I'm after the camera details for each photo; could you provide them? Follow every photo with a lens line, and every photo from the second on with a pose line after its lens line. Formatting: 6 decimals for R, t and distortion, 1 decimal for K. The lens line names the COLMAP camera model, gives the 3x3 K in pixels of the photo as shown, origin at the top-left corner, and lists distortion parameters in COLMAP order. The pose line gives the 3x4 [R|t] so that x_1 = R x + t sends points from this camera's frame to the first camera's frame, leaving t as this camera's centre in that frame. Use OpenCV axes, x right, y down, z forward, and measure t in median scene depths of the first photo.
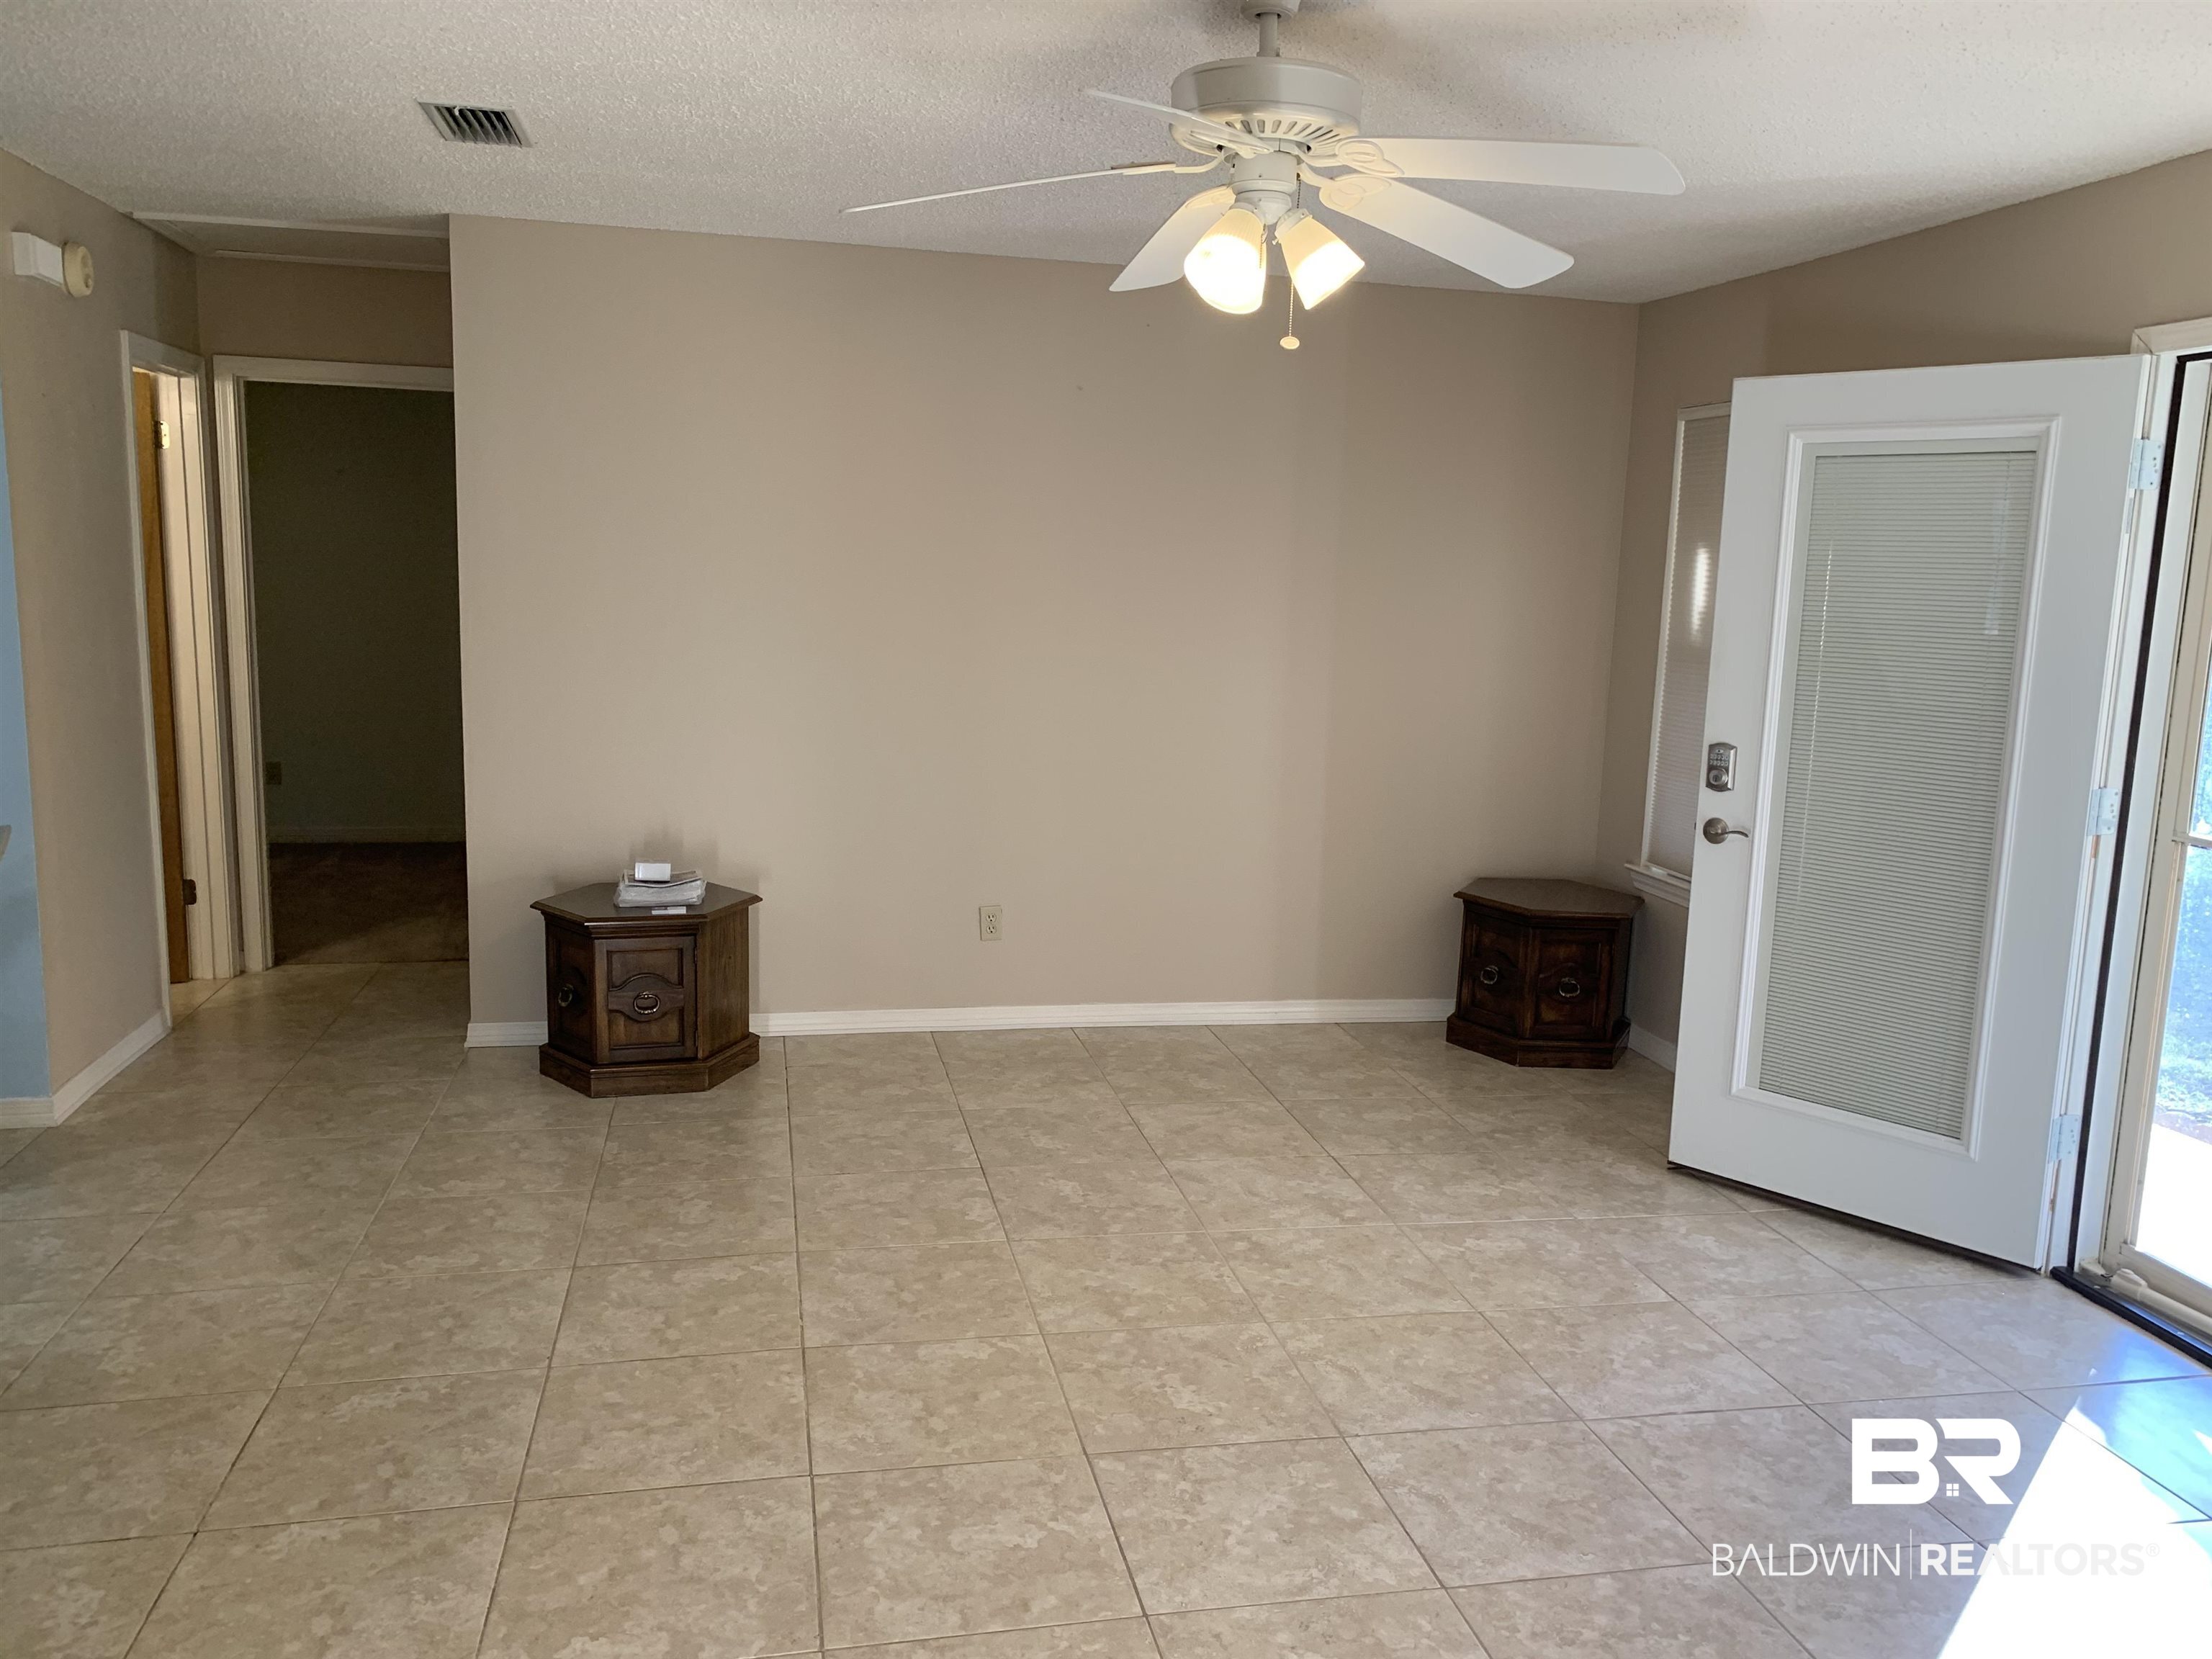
lens RADIAL K [[1697.9, 0, 1121.4], [0, 1697.9, 839.0], [0, 0, 1]] dist [0.011138, 0.004074]
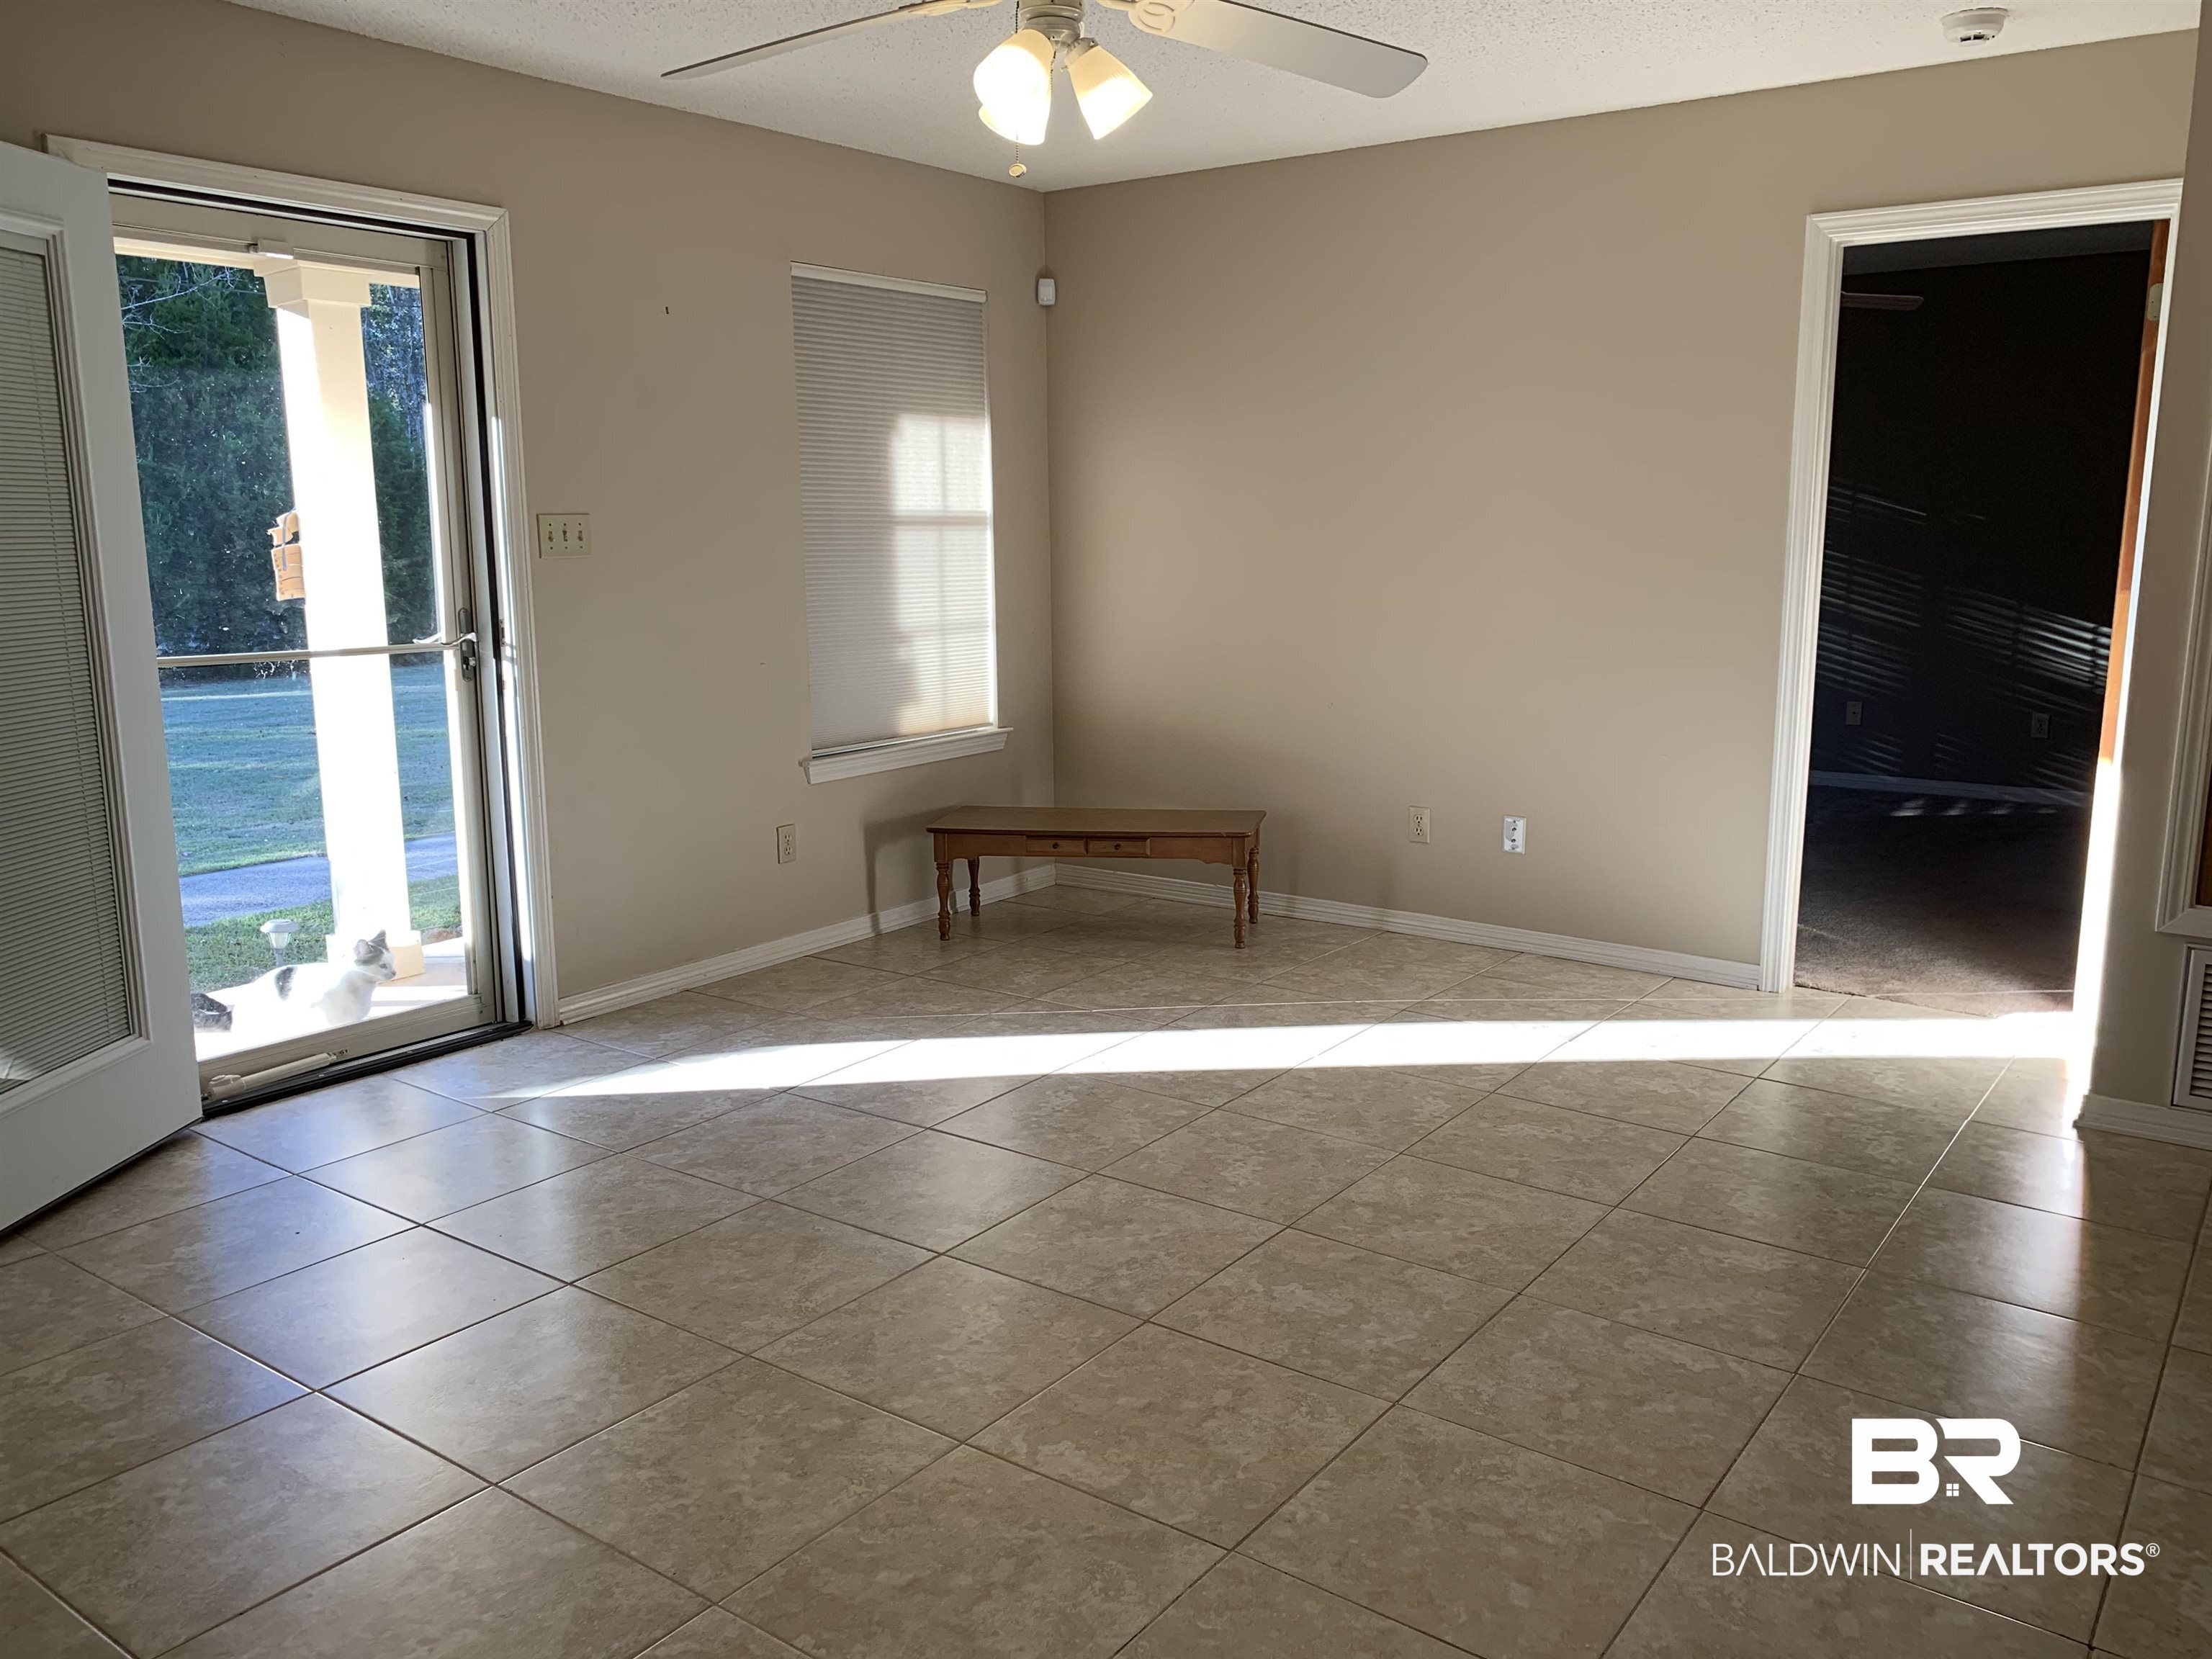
lens RADIAL K [[1697.9, 0, 1141.9], [0, 1697.9, 821.6], [0, 0, 1]] dist [0.011138, 0.004074]
pose [[-0.670014, -0.165427, 0.723681, -0.645185], [0.097984, 0.946617, 0.307107, -0.199754], [-0.735853, 0.276675, -0.618038, 1.452678]]
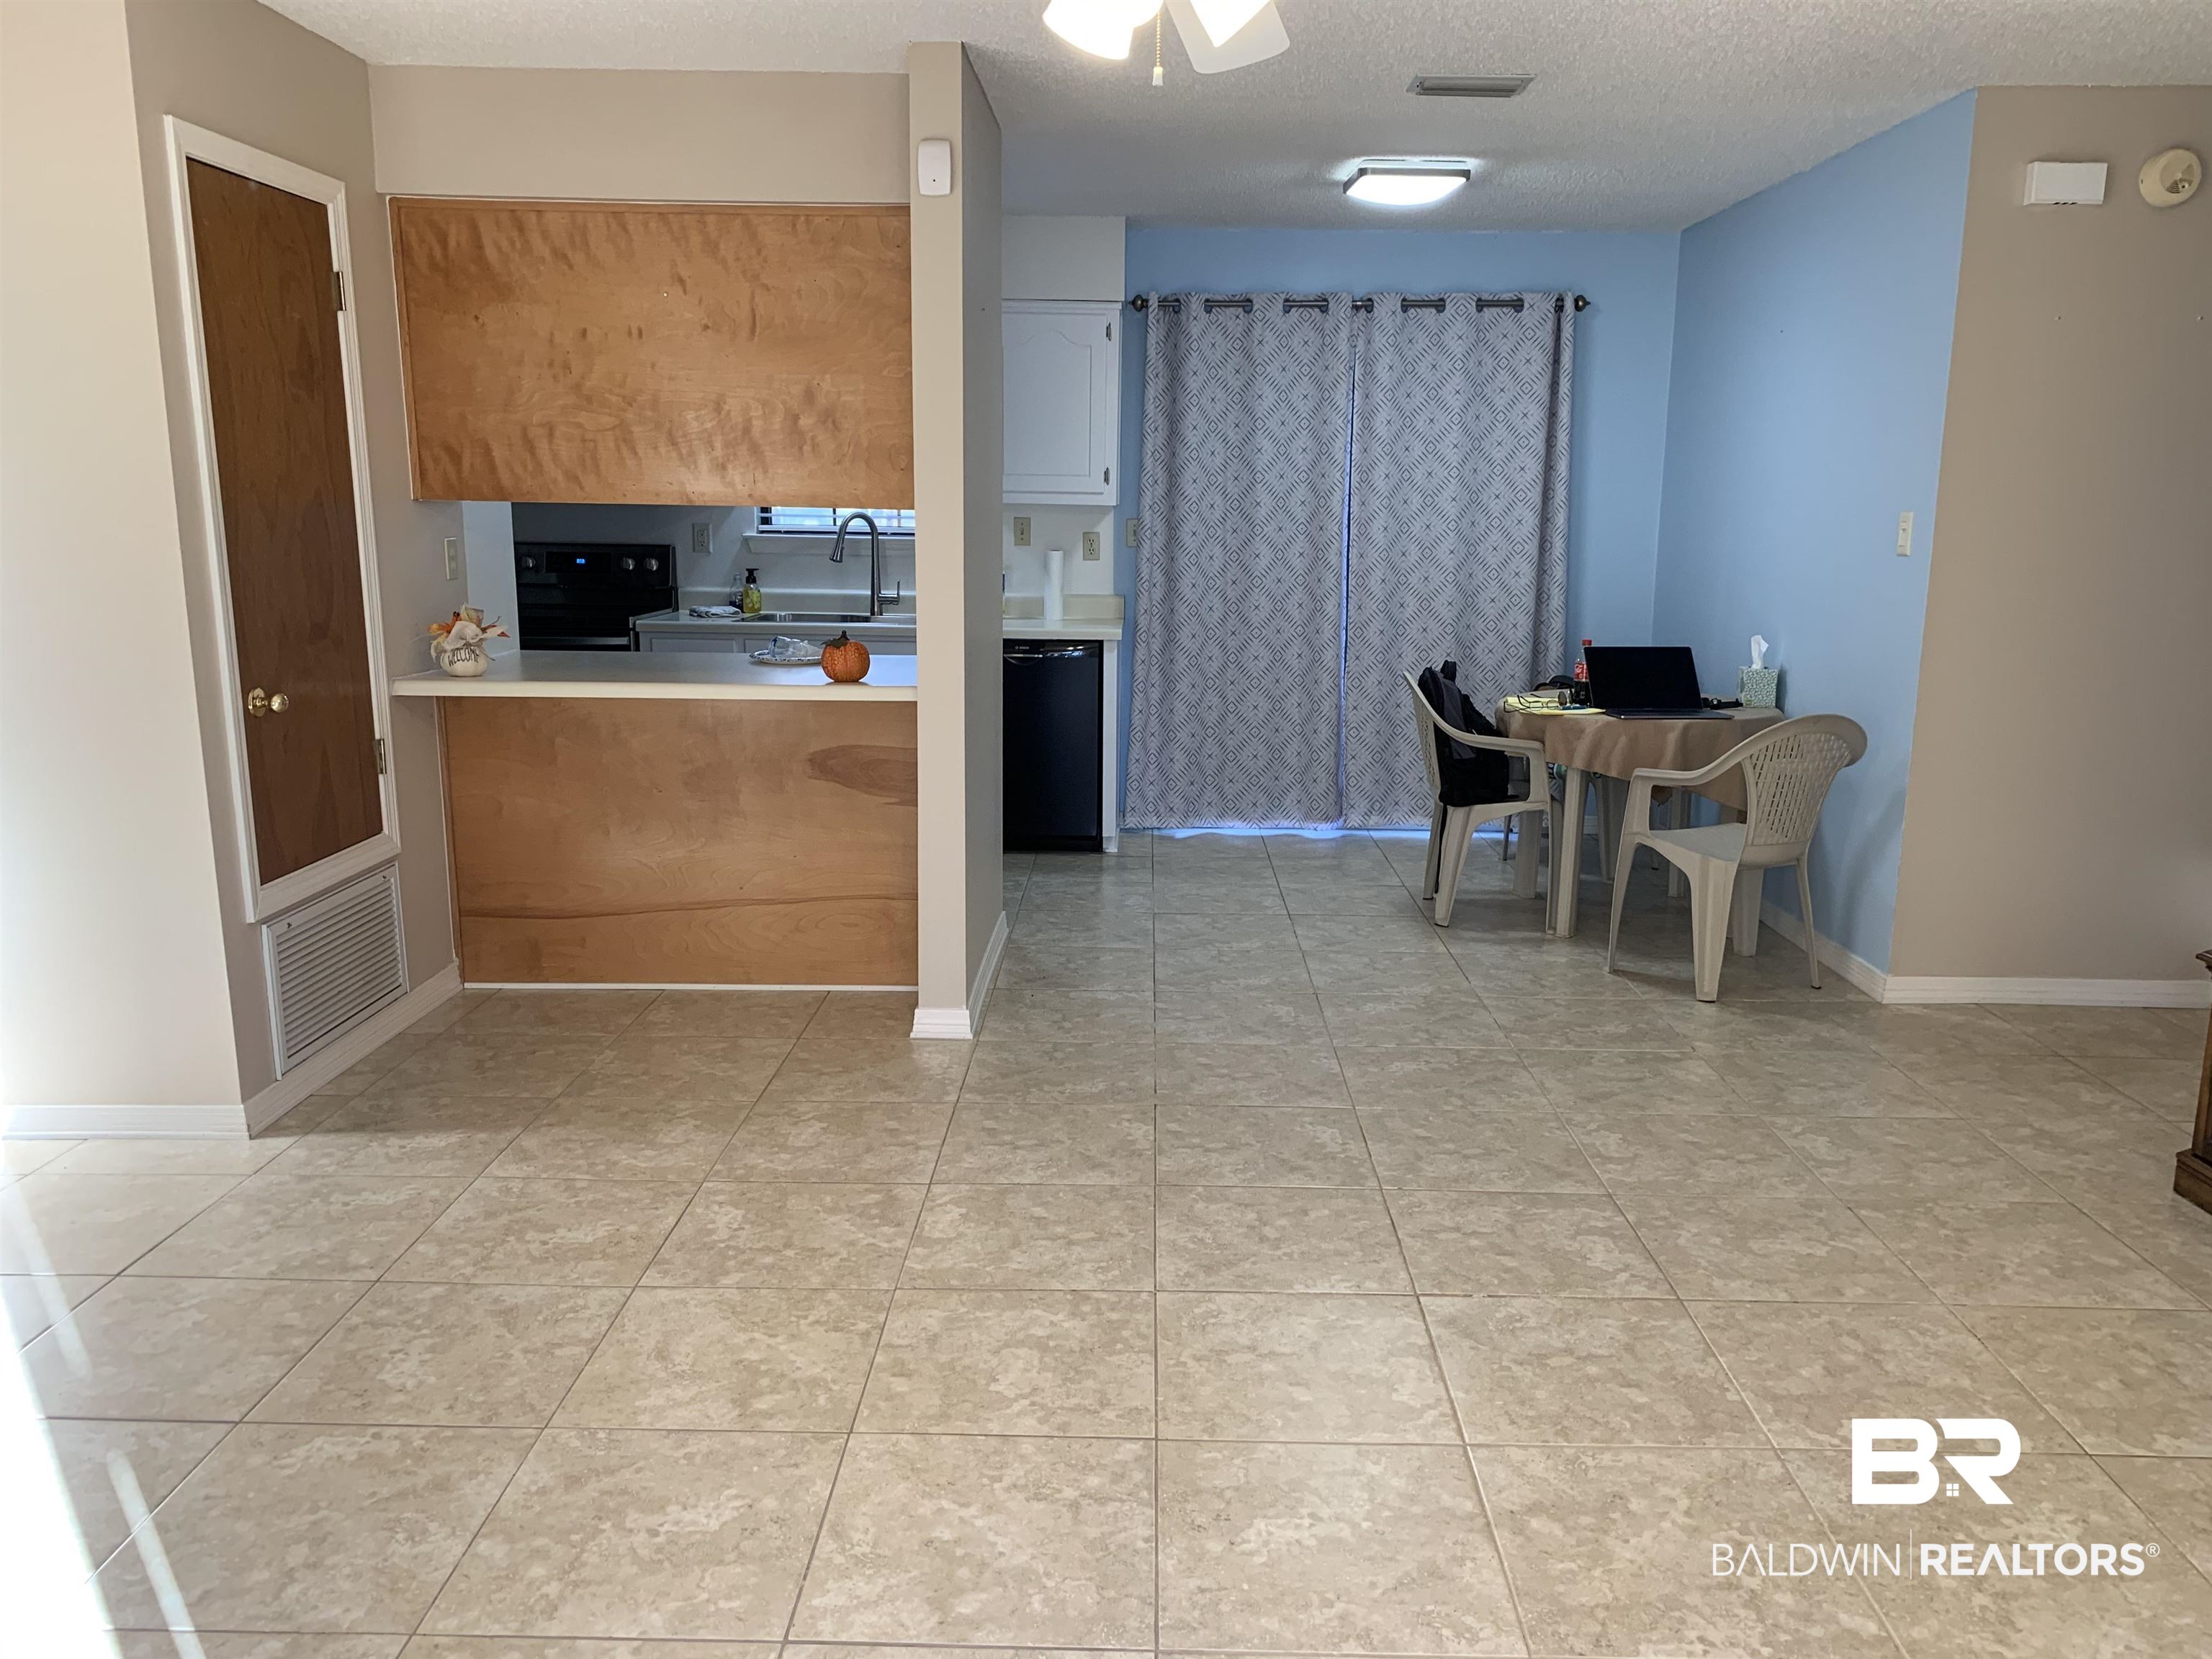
lens RADIAL K [[1697.9, 0, 1124.0], [0, 1697.9, 818.9], [0, 0, 1]] dist [0.011138, 0.004074]
pose [[-0.228572, 0.157813, -0.960651, 0.736996], [-0.172660, 0.964559, 0.199537, -0.112692], [0.958094, 0.211474, -0.193223, 1.033829]]
